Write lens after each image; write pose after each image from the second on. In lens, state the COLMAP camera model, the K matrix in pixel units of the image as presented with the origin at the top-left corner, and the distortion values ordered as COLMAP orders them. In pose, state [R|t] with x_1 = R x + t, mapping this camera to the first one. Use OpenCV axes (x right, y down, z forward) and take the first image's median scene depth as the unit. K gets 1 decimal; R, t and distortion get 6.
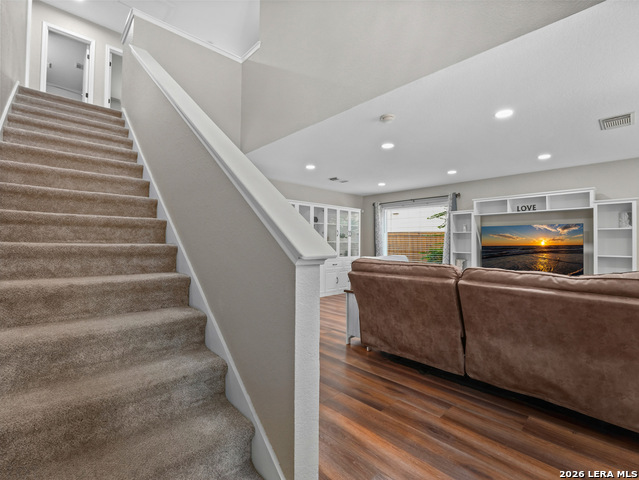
lens RADIAL K [[307.1, 0, 319.5], [0, 307.1, 240.0], [0, 0, 1]] dist [-0.001693, -0.000322]
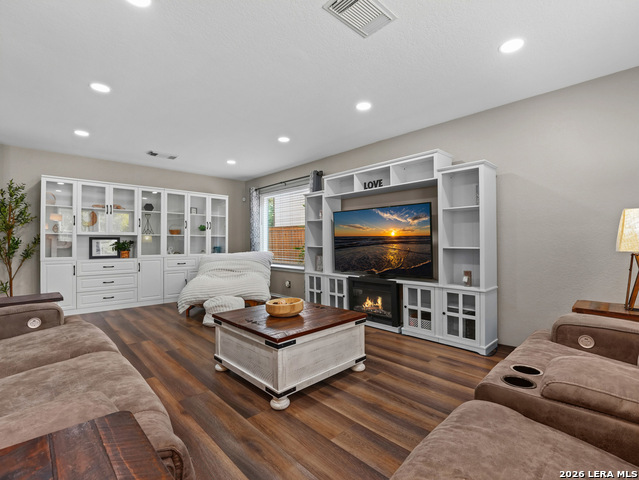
lens RADIAL K [[307.3, 0, 319.5], [0, 307.3, 240.0], [0, 0, 1]] dist [0.000344, 0.000091]
pose [[0.999903, -0.009963, -0.009737, 0.497697], [0.009970, 0.999950, 0.000669, 0.025096], [0.009730, -0.000766, 0.999952, 0.234437]]
